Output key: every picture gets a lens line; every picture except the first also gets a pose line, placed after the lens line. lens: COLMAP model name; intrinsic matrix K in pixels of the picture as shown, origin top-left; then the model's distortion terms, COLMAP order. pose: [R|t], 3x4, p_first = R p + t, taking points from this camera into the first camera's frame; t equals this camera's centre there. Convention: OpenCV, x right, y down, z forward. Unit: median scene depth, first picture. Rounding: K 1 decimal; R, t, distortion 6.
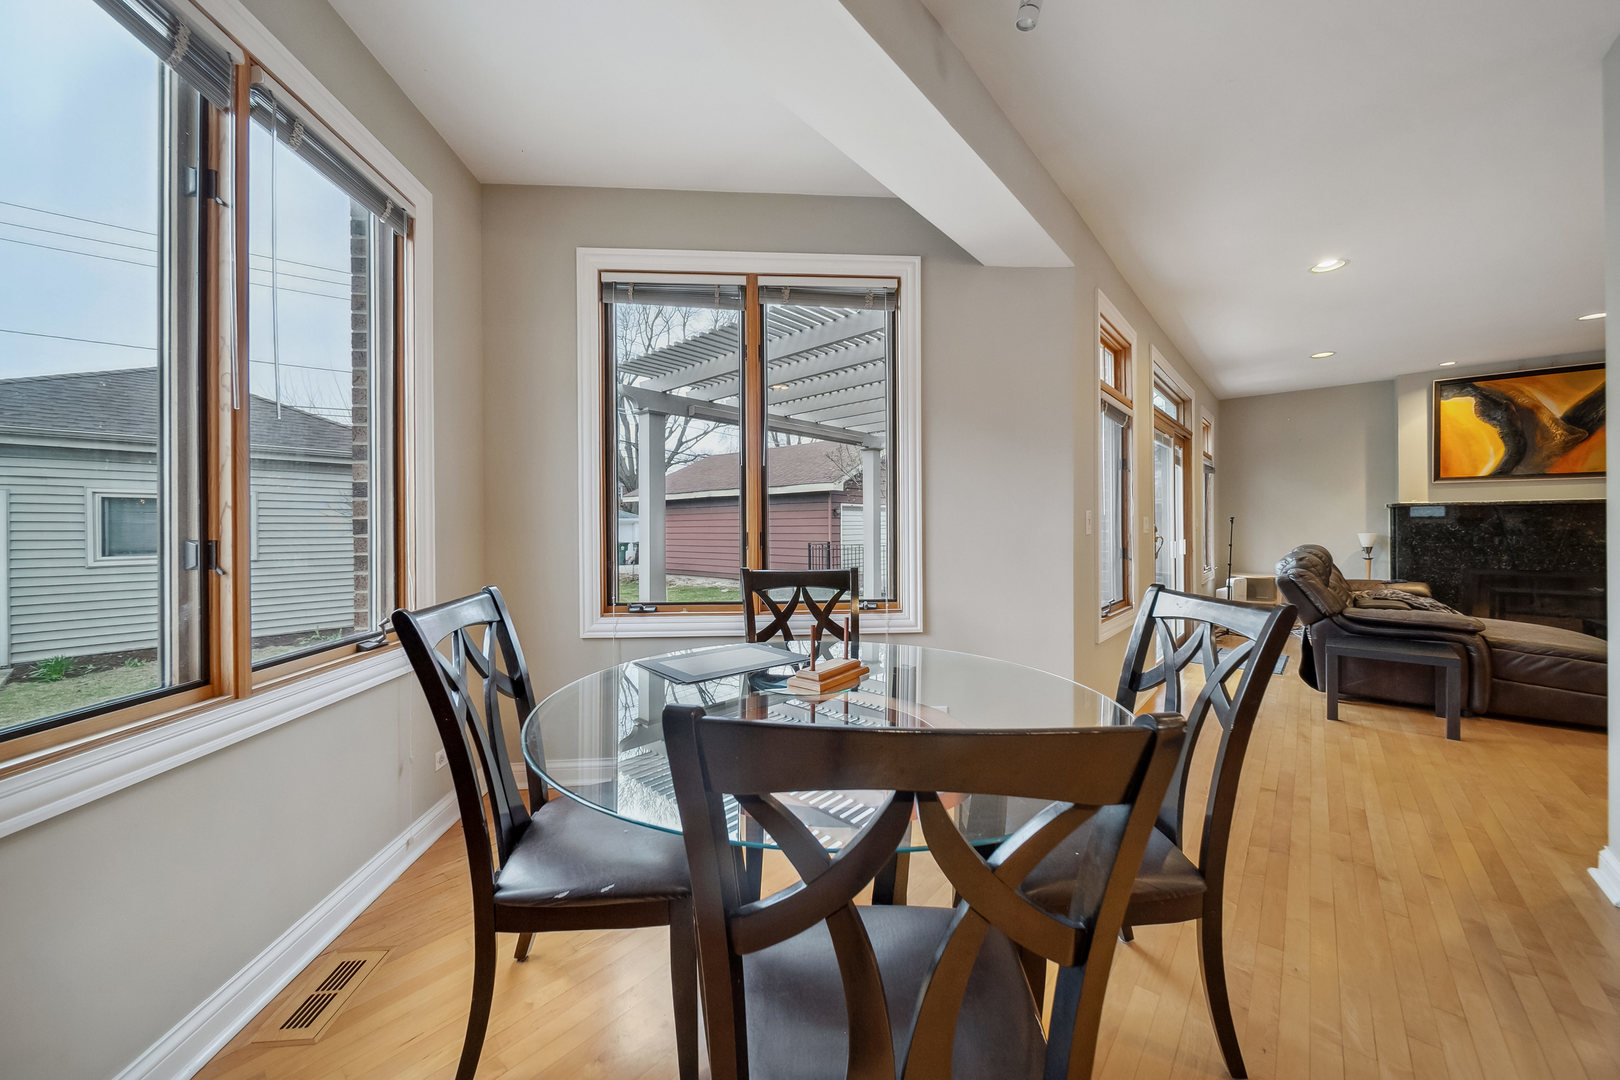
lens RADIAL K [[586.3, 0, 806.8], [0, 586.3, 528.9], [0, 0, 1]] dist [-0.001660, -0.000435]
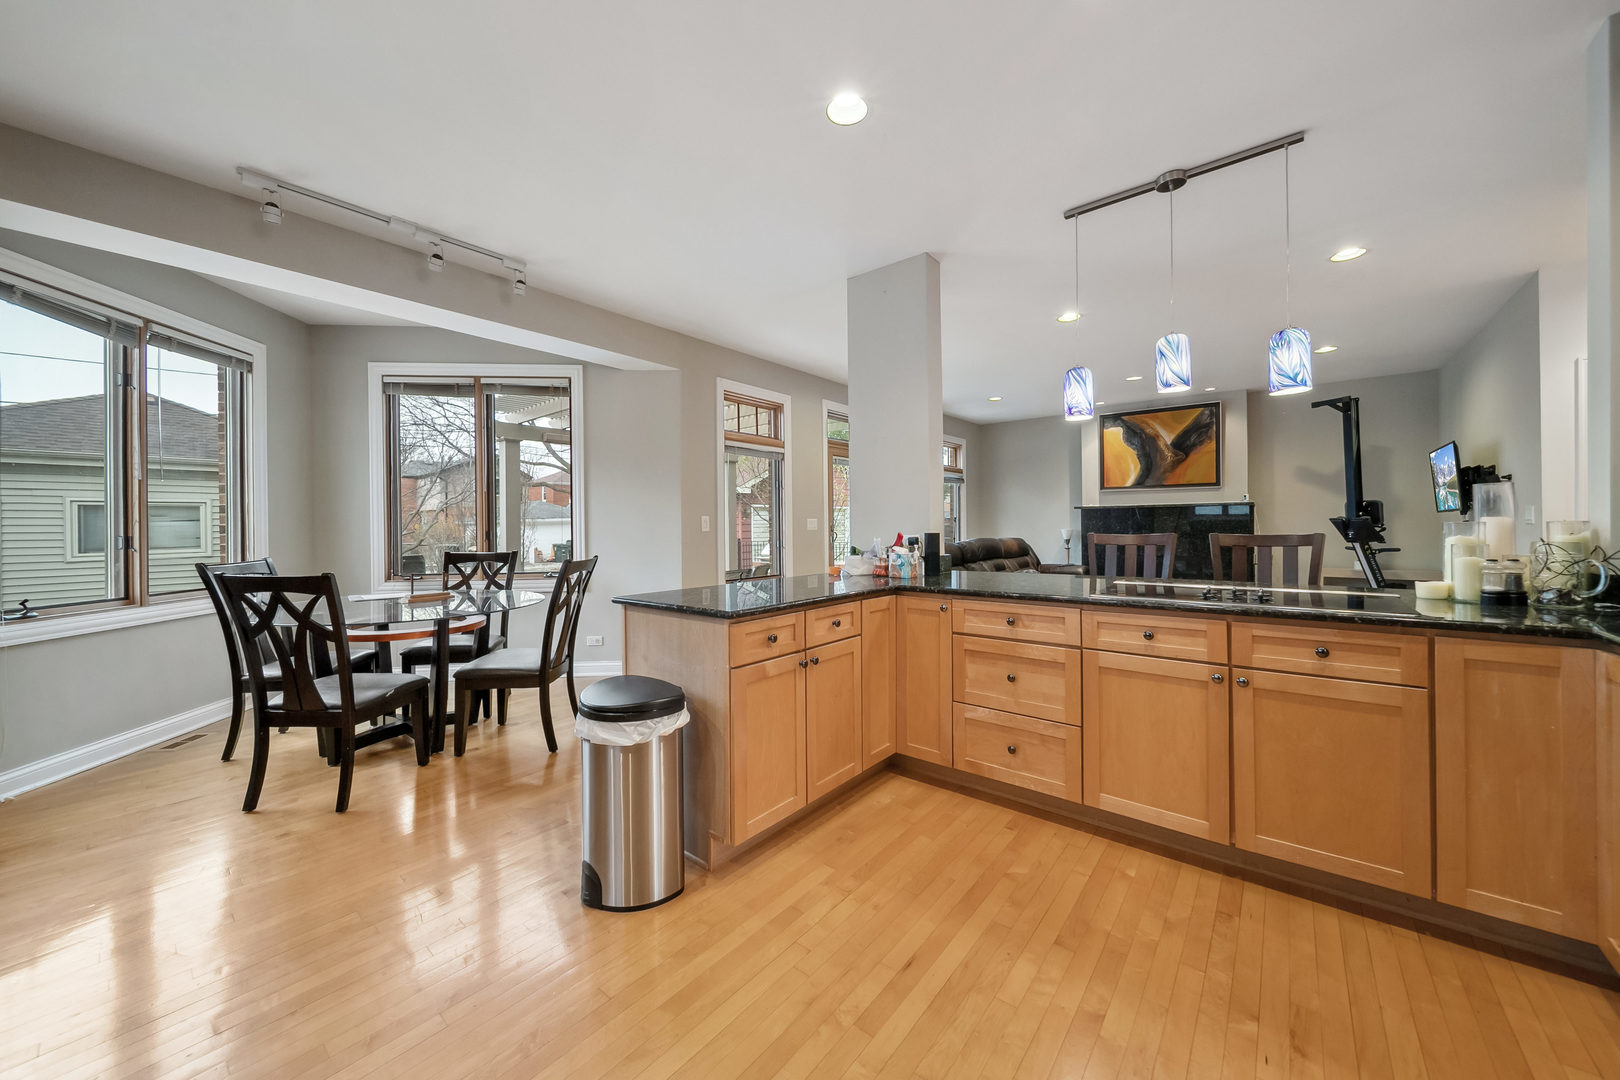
lens RADIAL K [[578.3, 0, 802.0], [0, 578.3, 526.1], [0, 0, 1]] dist [-0.001047, -0.000544]
pose [[0.999791, -0.004755, 0.019899, 0.393058], [0.004759, 0.999989, -0.000156, -0.002147], [-0.019898, 0.000250, 0.999802, -0.327586]]
